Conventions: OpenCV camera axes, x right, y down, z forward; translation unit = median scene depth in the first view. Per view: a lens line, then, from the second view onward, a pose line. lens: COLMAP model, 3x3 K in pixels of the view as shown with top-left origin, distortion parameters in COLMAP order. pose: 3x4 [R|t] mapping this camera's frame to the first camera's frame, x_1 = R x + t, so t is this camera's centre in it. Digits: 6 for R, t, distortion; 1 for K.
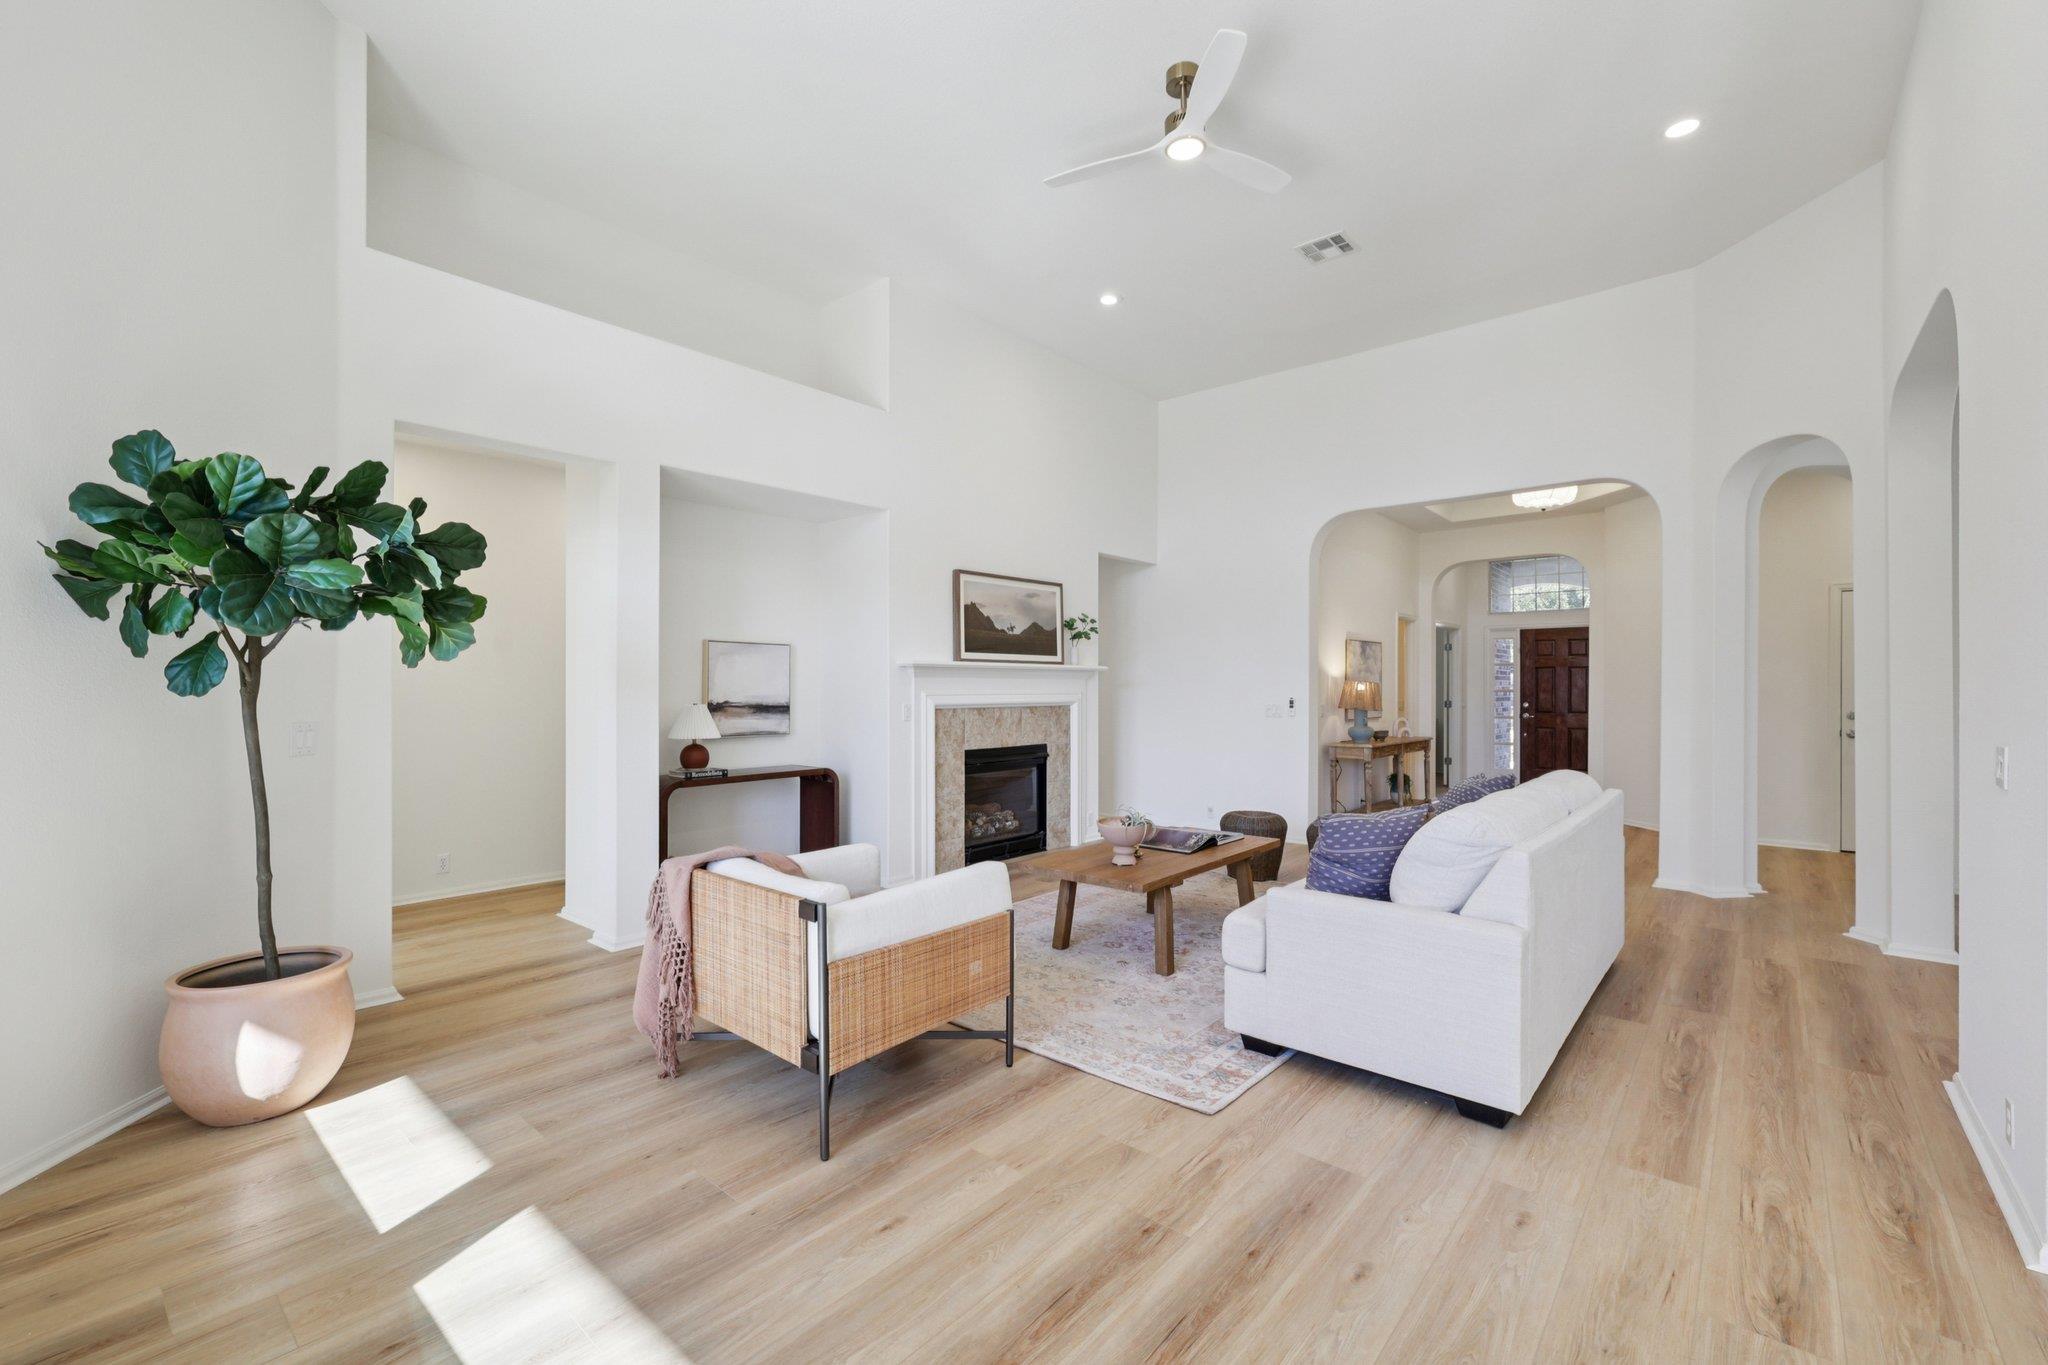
lens RADIAL K [[862.8, 0, 1021.7], [0, 862.8, 685.2], [0, 0, 1]] dist [-0.001655, 0.000428]
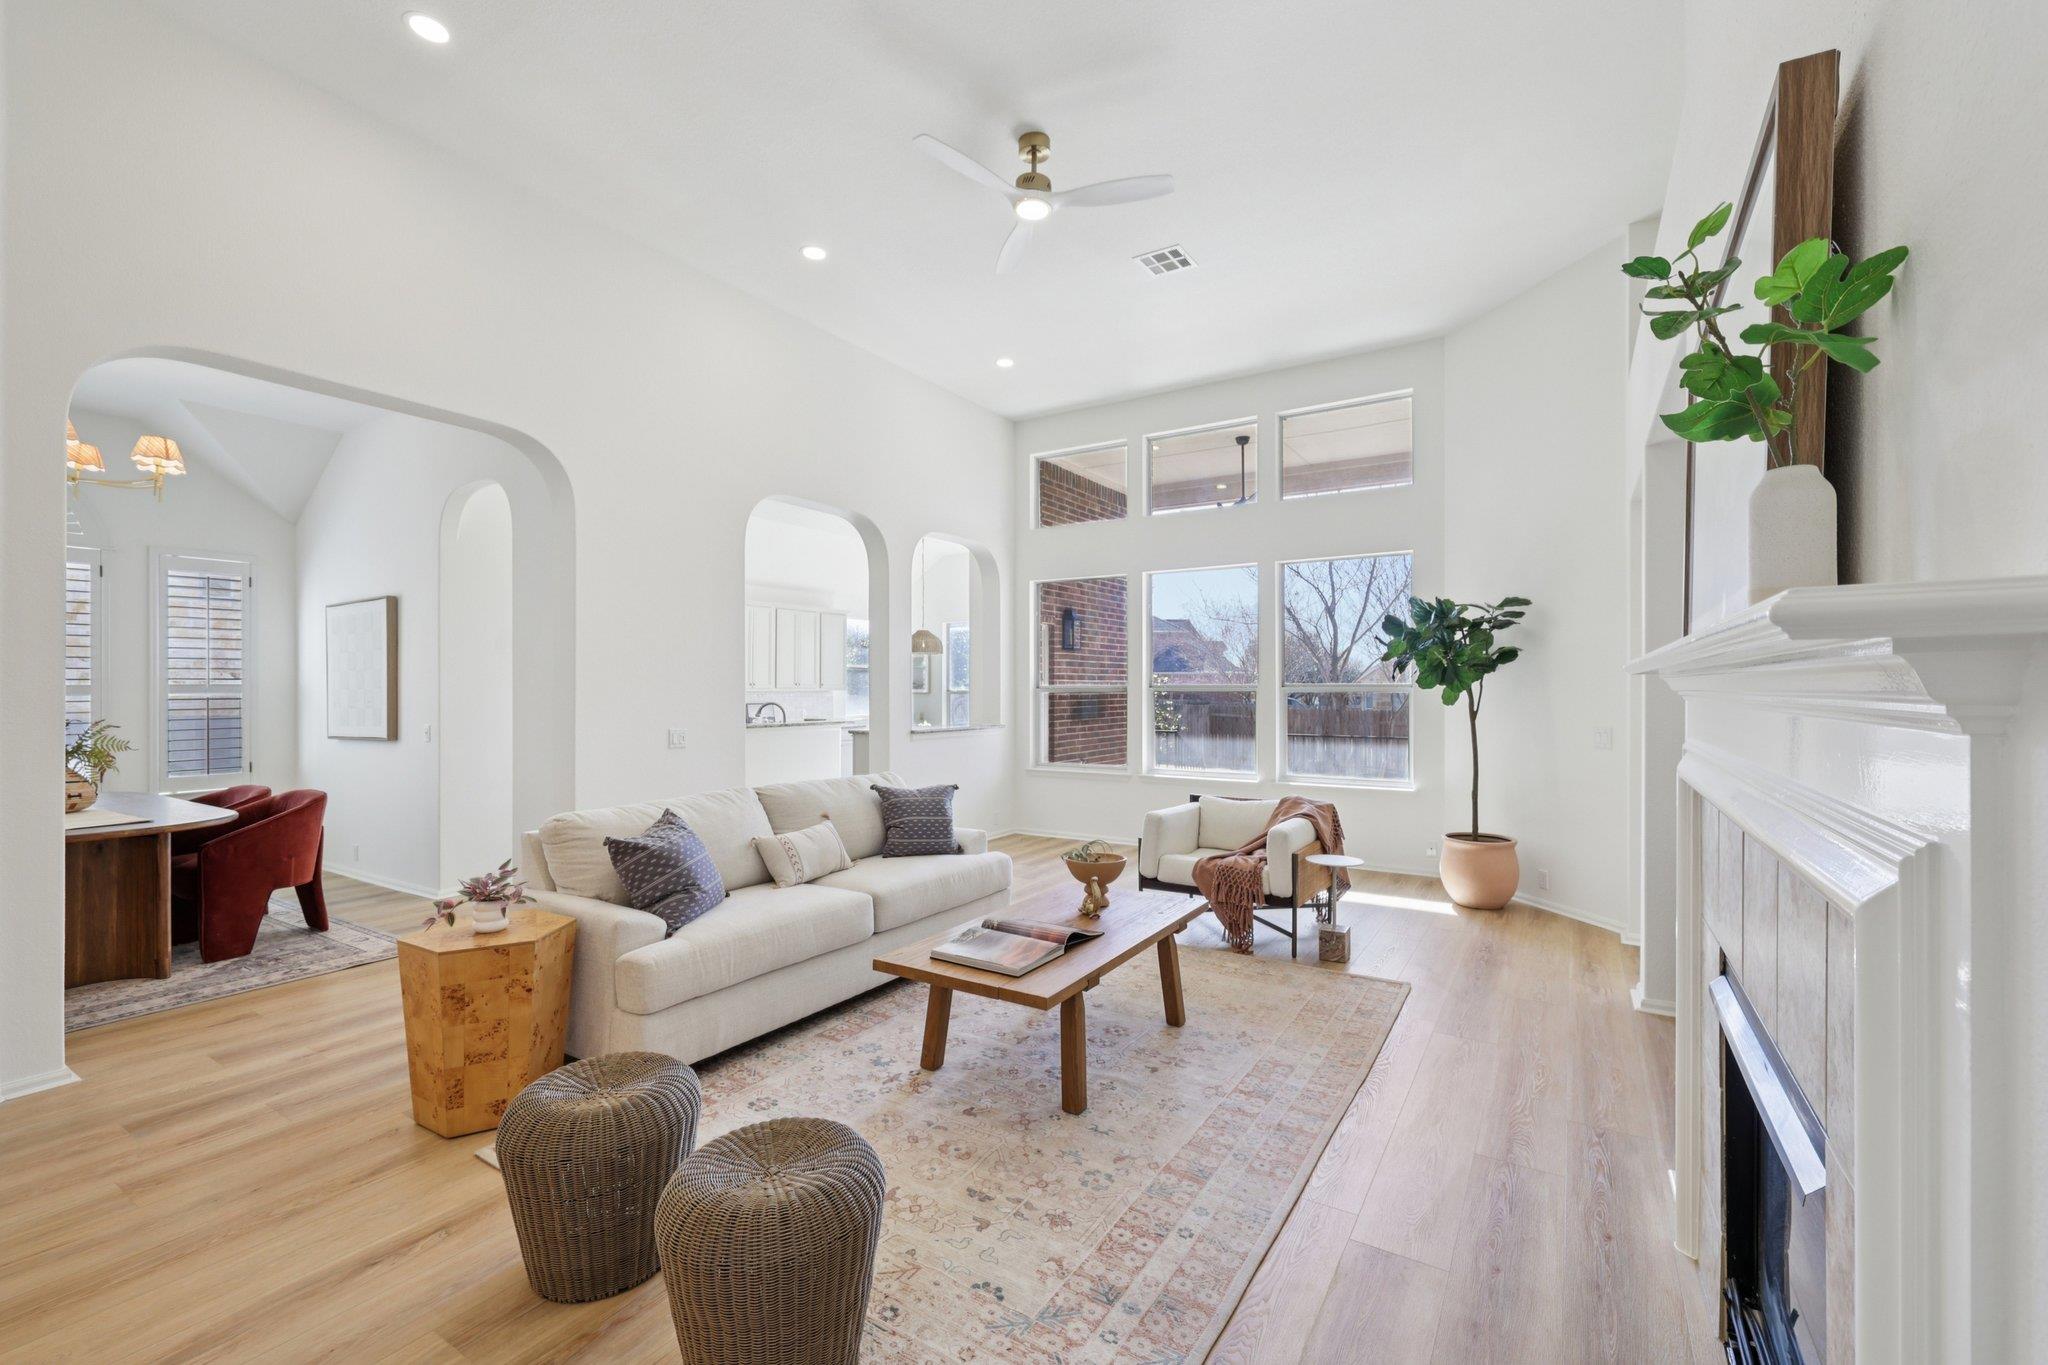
lens RADIAL K [[862.8, 0, 1031.9], [0, 862.8, 683.8], [0, 0, 1]] dist [-0.001655, 0.000428]
pose [[-0.987637, -0.000551, -0.156755, 0.215690], [0.000124, 0.999991, -0.004295, -0.014114], [0.156756, -0.004261, -0.987628, 1.256425]]
